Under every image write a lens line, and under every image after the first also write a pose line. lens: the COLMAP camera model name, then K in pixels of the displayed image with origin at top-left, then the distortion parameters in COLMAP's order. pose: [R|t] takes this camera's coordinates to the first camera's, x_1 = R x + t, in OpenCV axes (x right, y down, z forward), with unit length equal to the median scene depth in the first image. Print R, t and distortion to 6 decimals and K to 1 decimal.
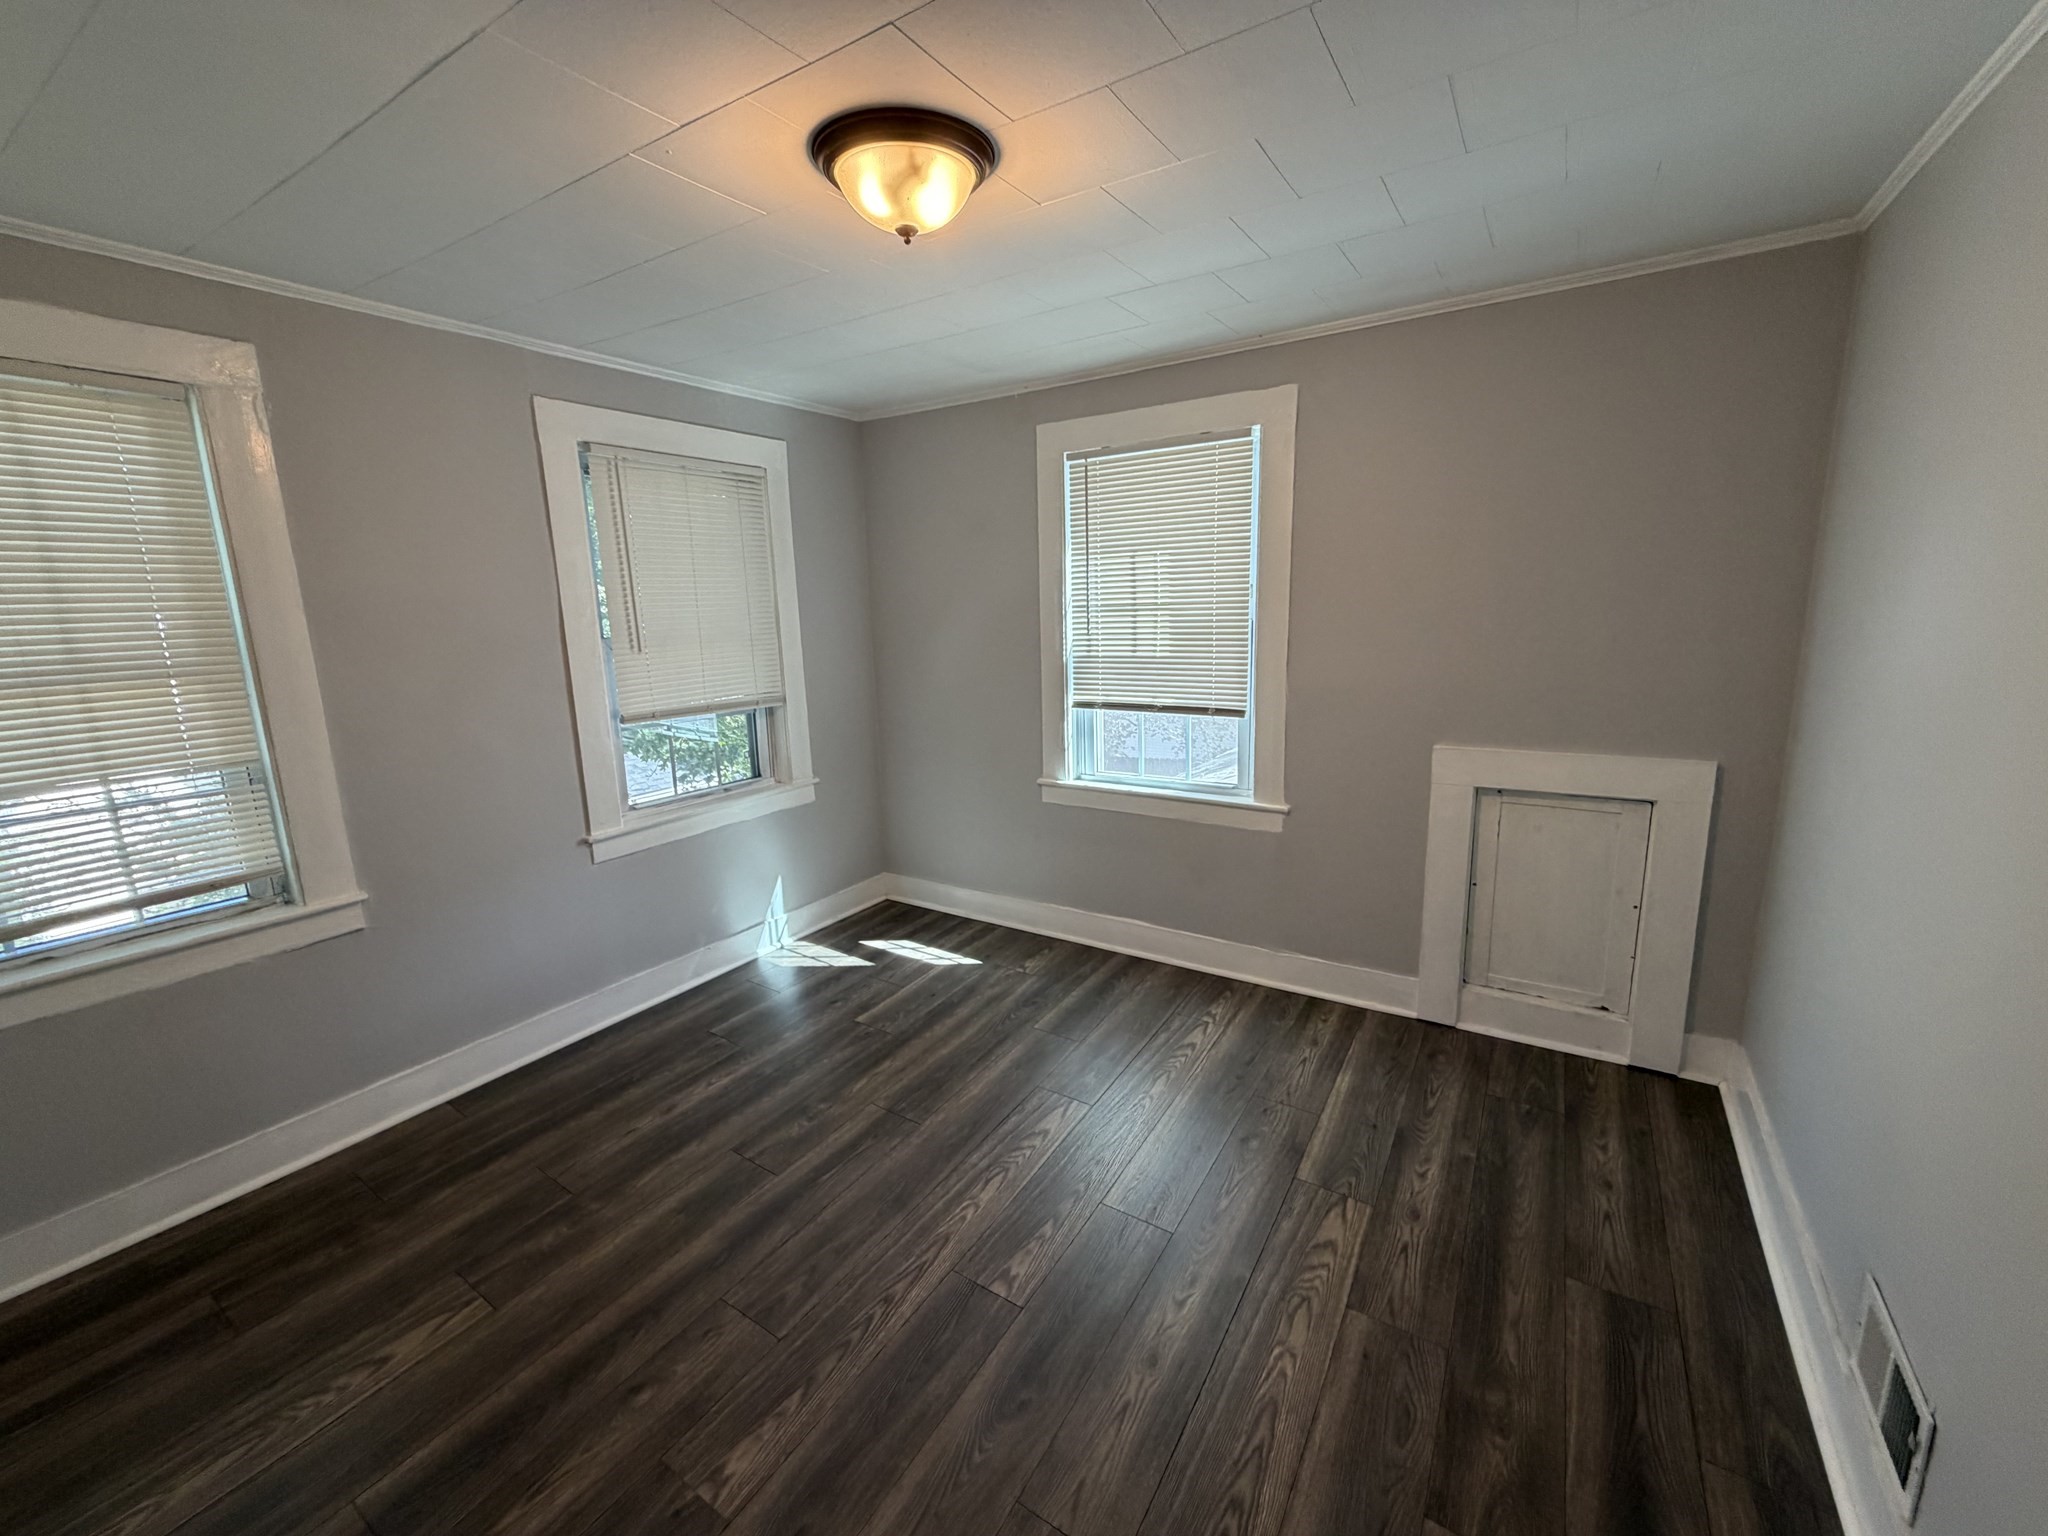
lens RADIAL K [[824.3, 0, 1023.7], [0, 824.3, 764.7], [0, 0, 1]] dist [0.000684, 0.000278]
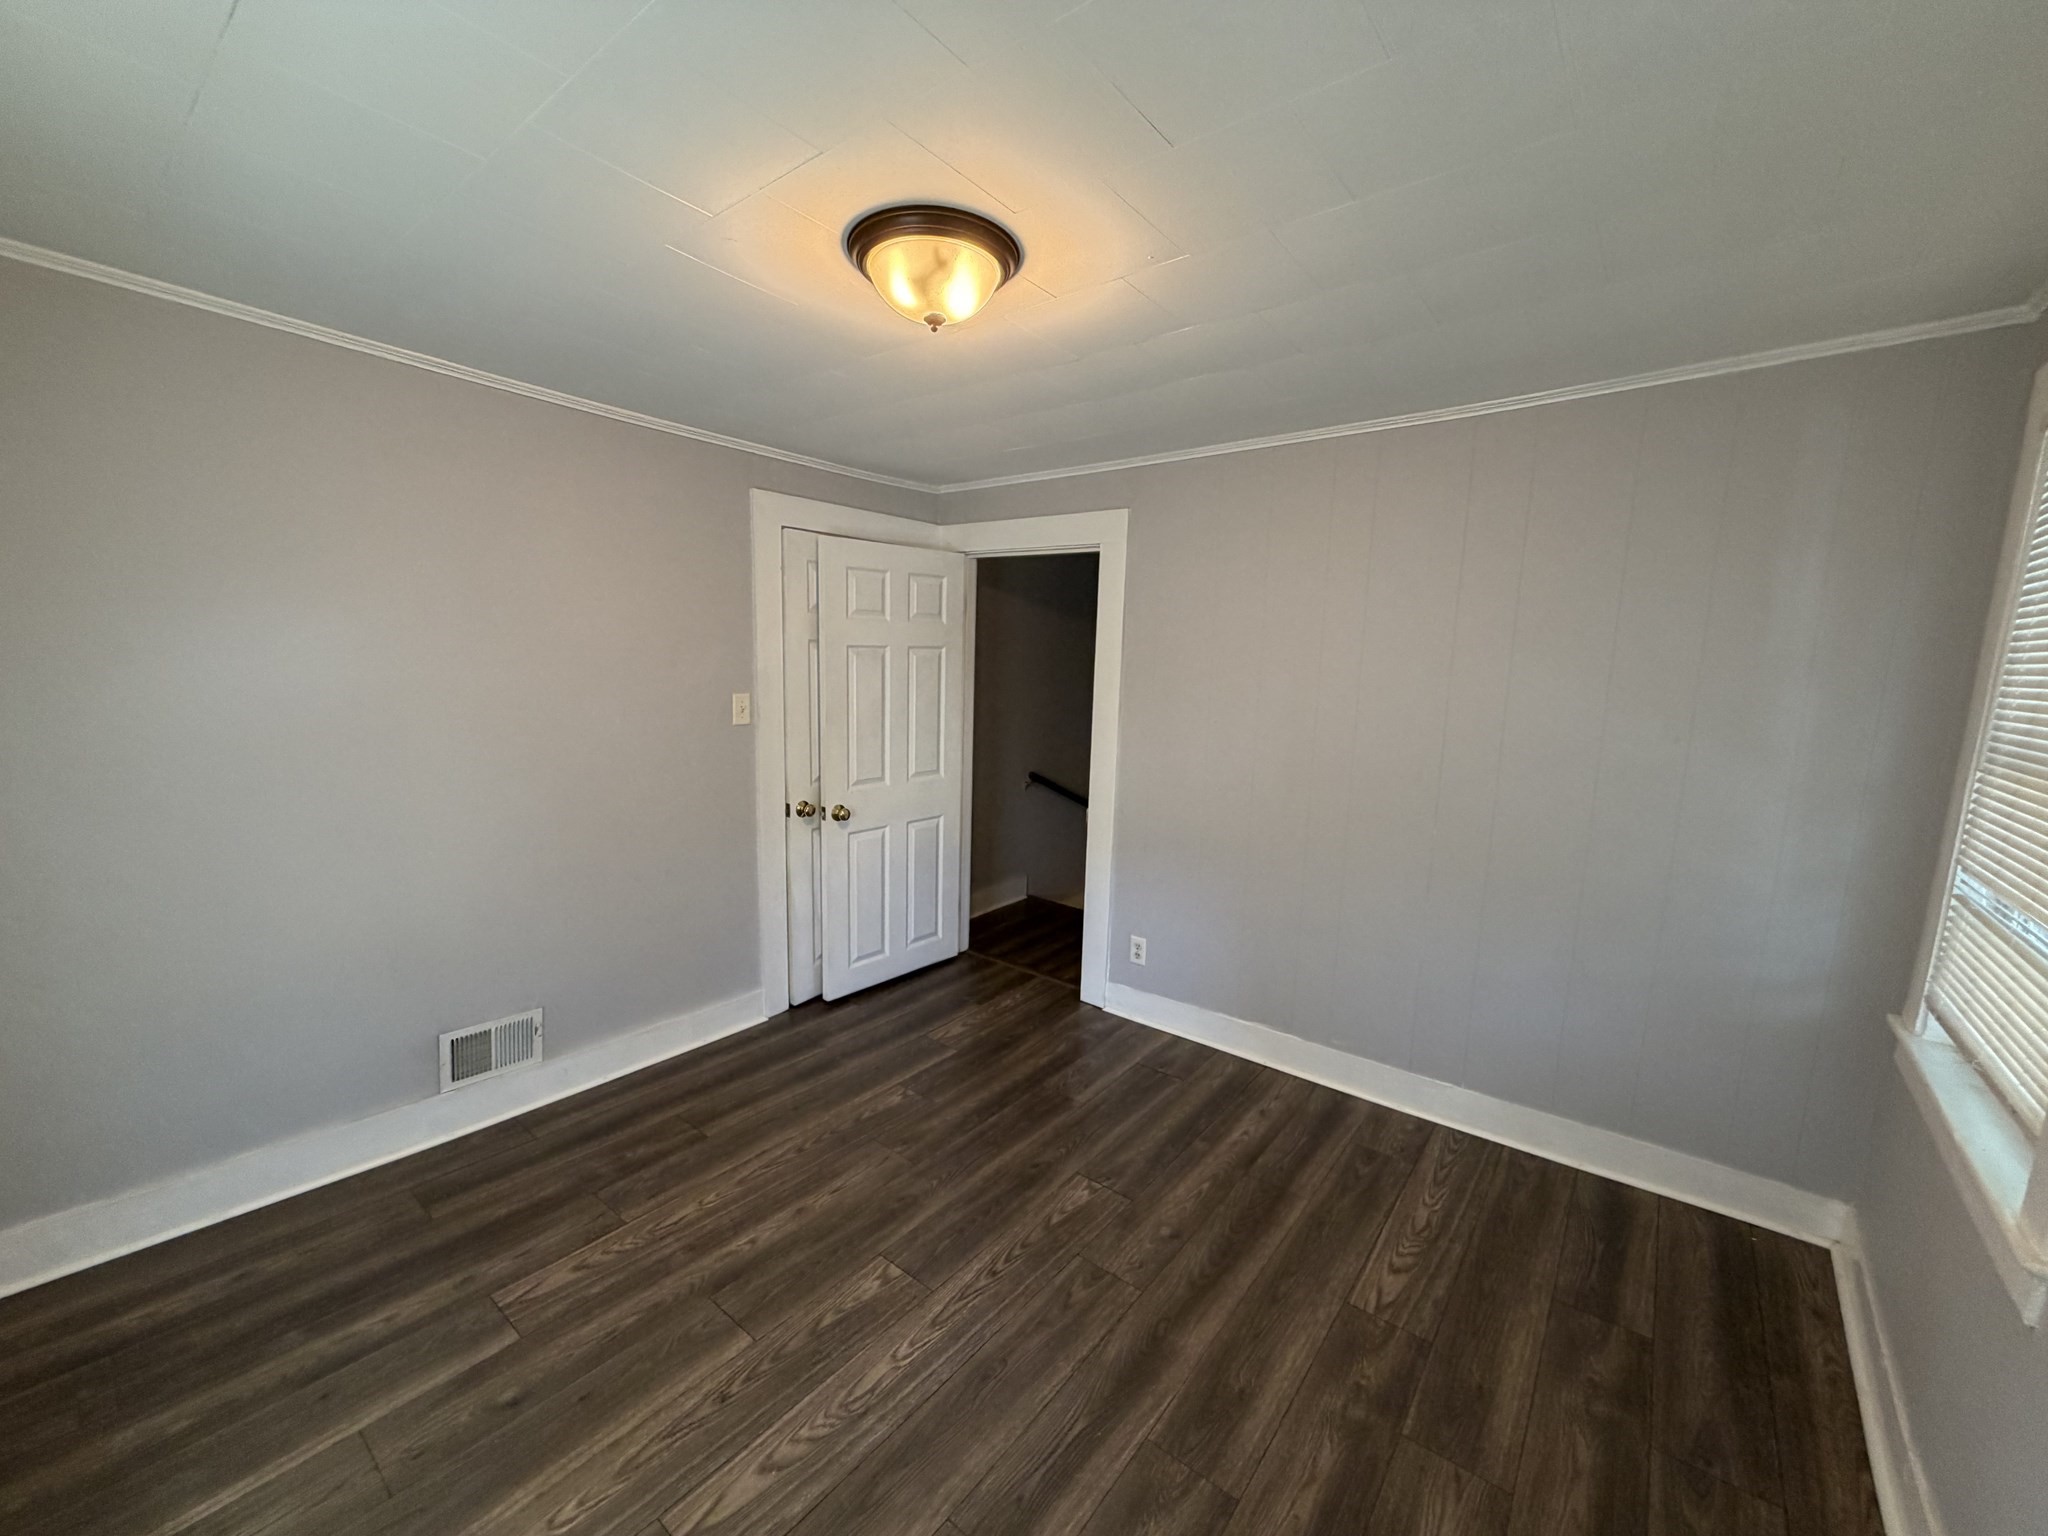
lens RADIAL K [[815.5, 0, 1016.5], [0, 815.5, 769.8], [0, 0, 1]] dist [0.000478, -0.000114]
pose [[-0.994542, -0.013766, 0.103422, -0.288462], [0.021745, 0.942139, 0.334518, -0.360623], [-0.102043, 0.334941, -0.936697, 1.722831]]
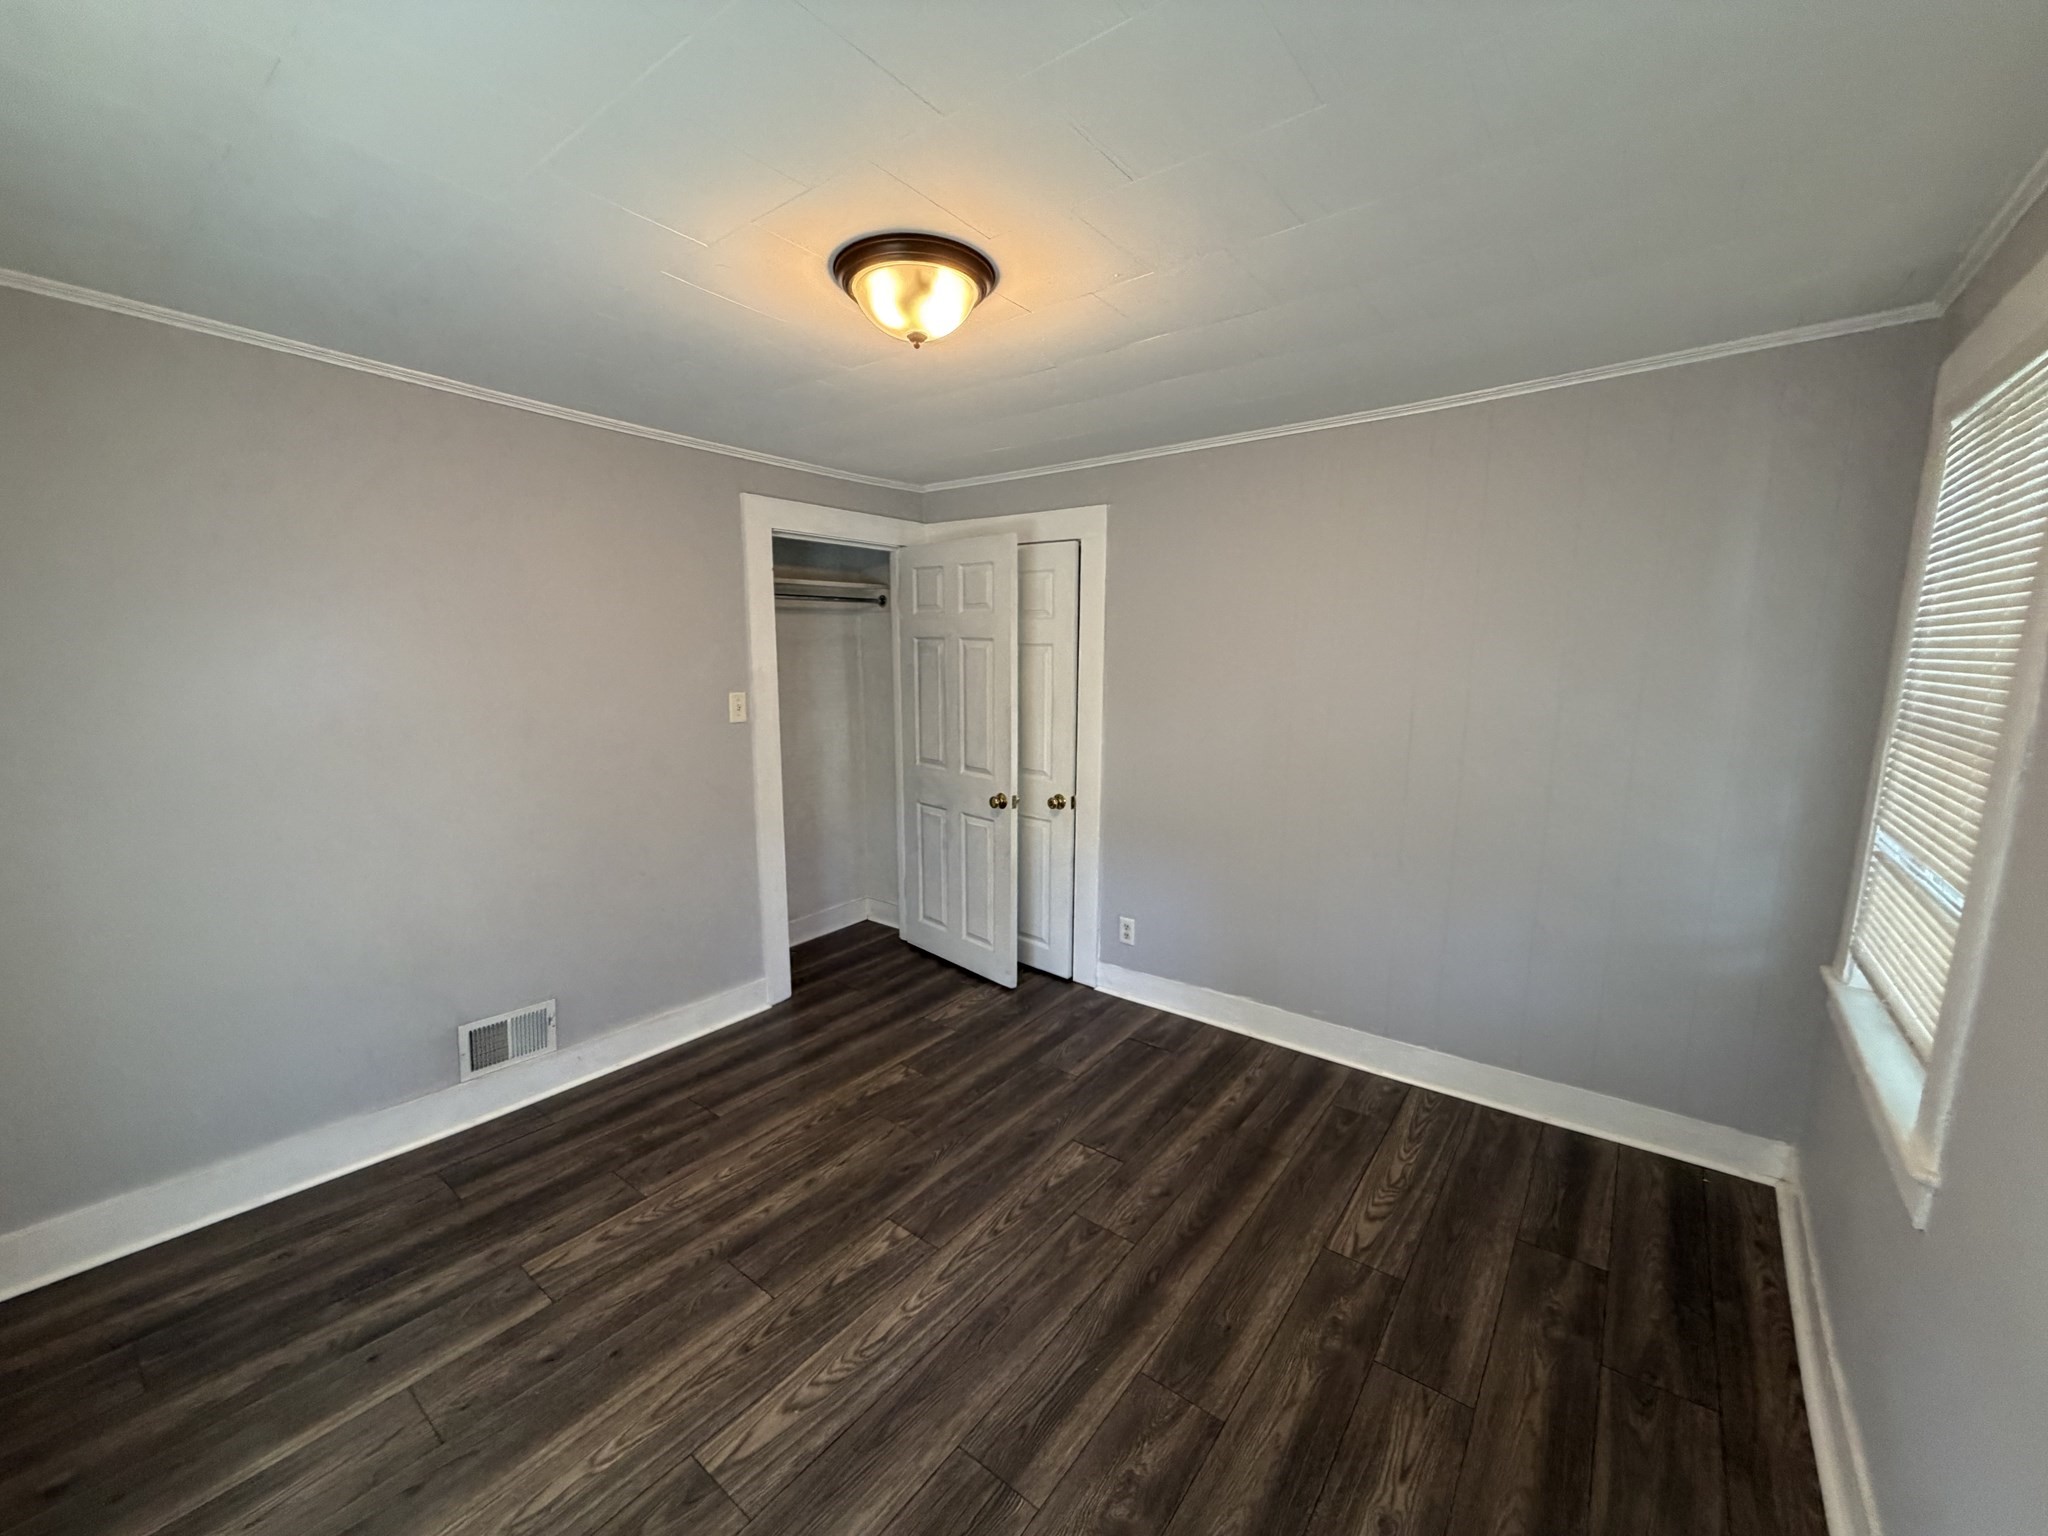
lens RADIAL K [[815.5, 0, 1016.5], [0, 815.5, 769.8], [0, 0, 1]] dist [0.000478, -0.000114]
pose [[-0.995771, 0.009434, 0.091379, -0.296705], [0.040449, 0.938126, 0.343924, -0.376435], [-0.082480, 0.346166, -0.934541, 1.782567]]
